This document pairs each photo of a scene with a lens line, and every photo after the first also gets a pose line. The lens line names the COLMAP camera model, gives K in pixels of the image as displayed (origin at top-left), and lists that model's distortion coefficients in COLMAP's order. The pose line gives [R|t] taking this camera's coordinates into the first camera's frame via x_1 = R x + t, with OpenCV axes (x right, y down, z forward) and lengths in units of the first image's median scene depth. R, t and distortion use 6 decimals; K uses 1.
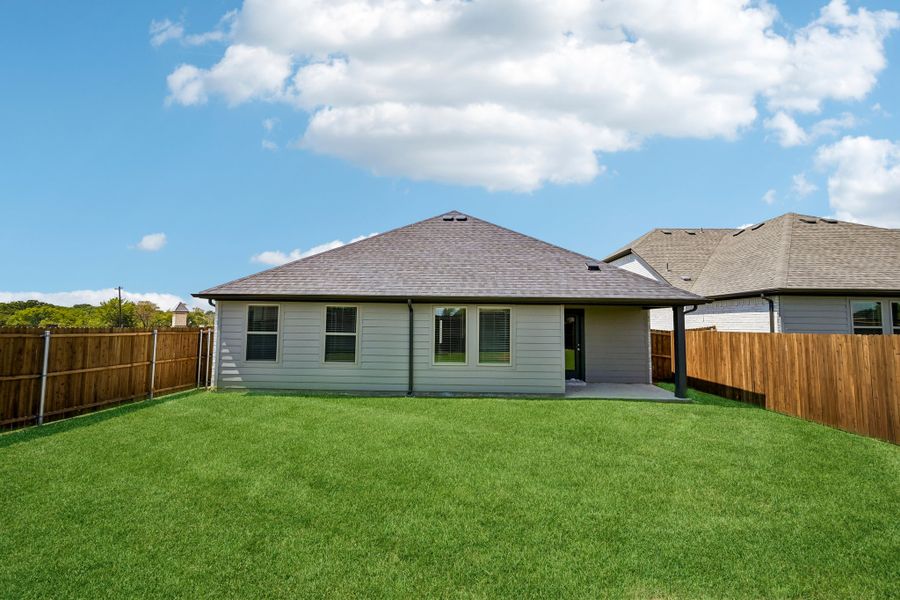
lens RADIAL K [[355.8, 0, 452.1], [0, 355.8, 299.5], [0, 0, 1]] dist [0.000035, -0.000042]
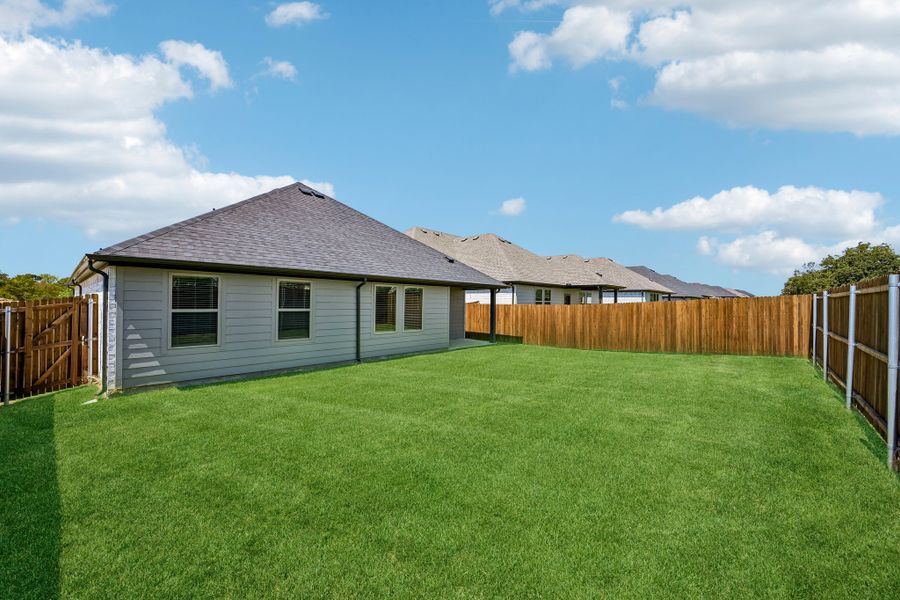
lens RADIAL K [[355.8, 0, 452.1], [0, 355.8, 299.5], [0, 0, 1]] dist [0.000035, -0.000042]
pose [[0.648304, 0.001194, 0.761381, -0.774455], [-0.058549, 0.997116, 0.048290, -0.003382], [-0.759127, -0.075885, 0.646504, 0.050755]]
